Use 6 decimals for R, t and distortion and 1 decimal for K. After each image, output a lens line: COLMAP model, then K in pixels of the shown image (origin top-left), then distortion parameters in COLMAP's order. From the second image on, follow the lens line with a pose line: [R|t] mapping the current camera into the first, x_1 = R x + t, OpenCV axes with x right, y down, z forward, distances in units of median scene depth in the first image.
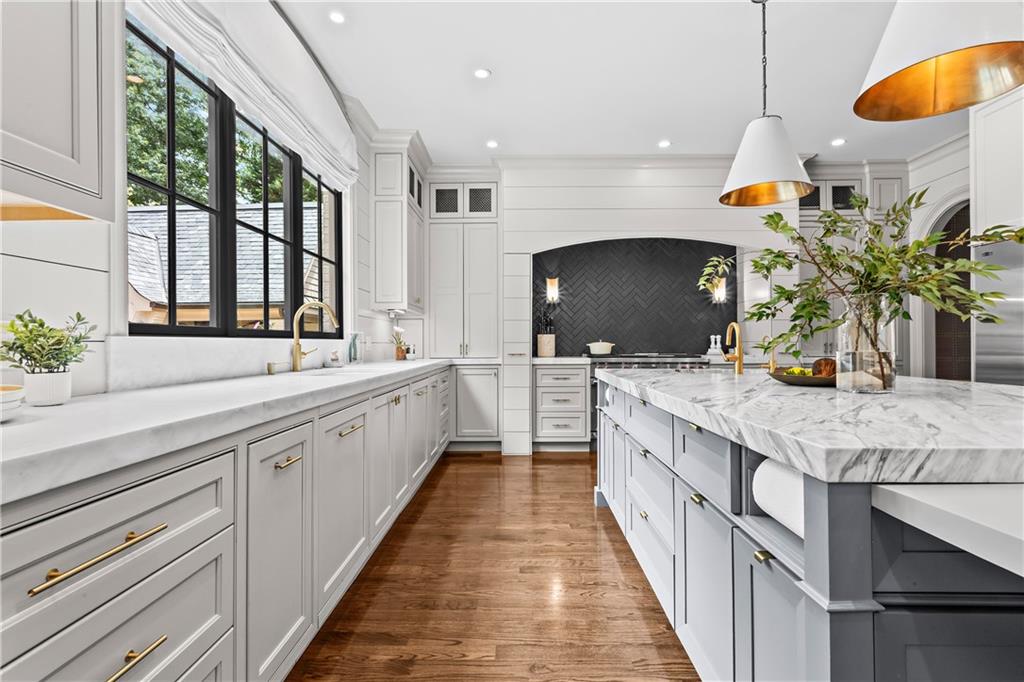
lens RADIAL K [[486.3, 0, 511.9], [0, 486.3, 339.1], [0, 0, 1]] dist [0.003615, 0.000598]
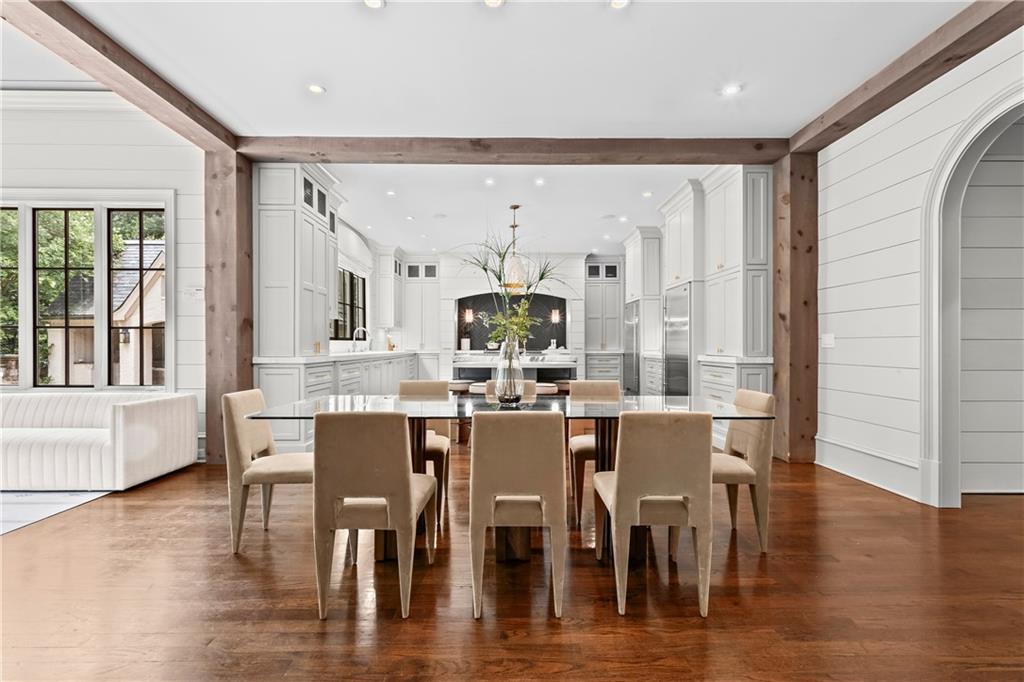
lens RADIAL K [[486.3, 0, 508.0], [0, 486.3, 348.1], [0, 0, 1]] dist [0.003615, 0.000598]
pose [[0.999793, 0.004058, 0.019919, 0.228875], [-0.004381, 0.999859, 0.016206, -0.004669], [-0.019851, -0.016290, 0.999670, -1.074738]]
